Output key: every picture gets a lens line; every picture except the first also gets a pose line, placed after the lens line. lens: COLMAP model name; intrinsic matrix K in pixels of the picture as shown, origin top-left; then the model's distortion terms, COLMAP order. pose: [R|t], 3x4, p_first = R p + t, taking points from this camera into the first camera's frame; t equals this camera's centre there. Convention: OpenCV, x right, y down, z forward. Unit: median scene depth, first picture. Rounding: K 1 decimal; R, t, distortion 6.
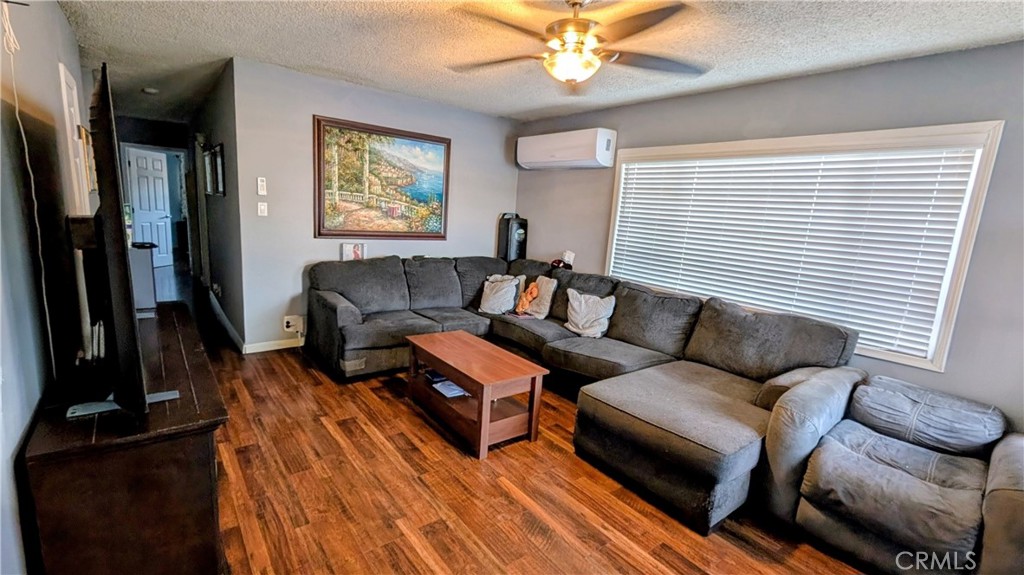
lens RADIAL K [[424.8, 0, 512.5], [0, 424.8, 288.1], [0, 0, 1]] dist [0.000437, 0.000000]
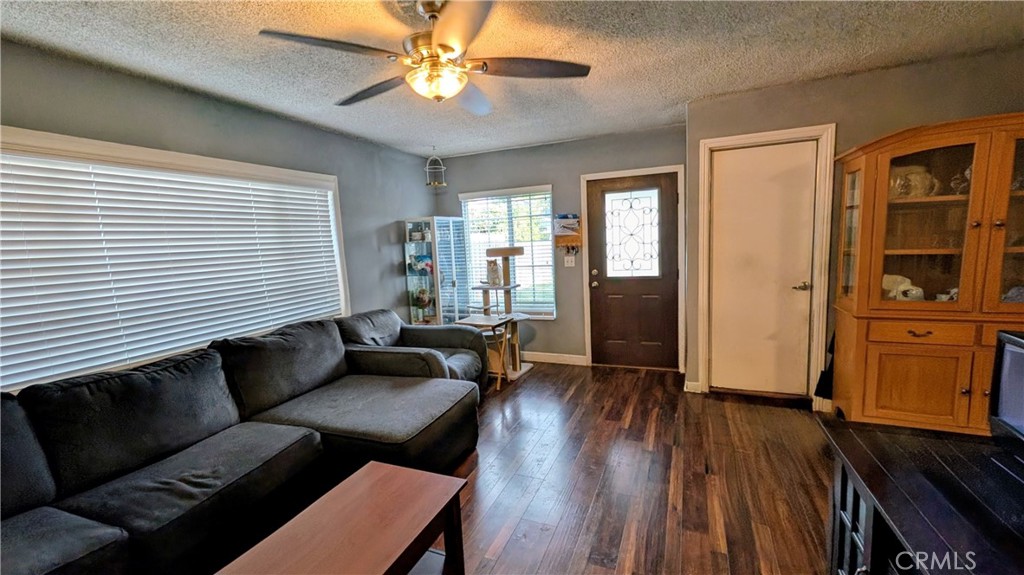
lens RADIAL K [[424.8, 0, 511.4], [0, 424.8, 288.1], [0, 0, 1]] dist [0.000437, 0.000000]
pose [[-0.462590, -0.125032, 0.877711, -0.575333], [0.204003, 0.948428, 0.242624, -0.182570], [-0.862782, 0.291291, -0.413227, 0.952968]]
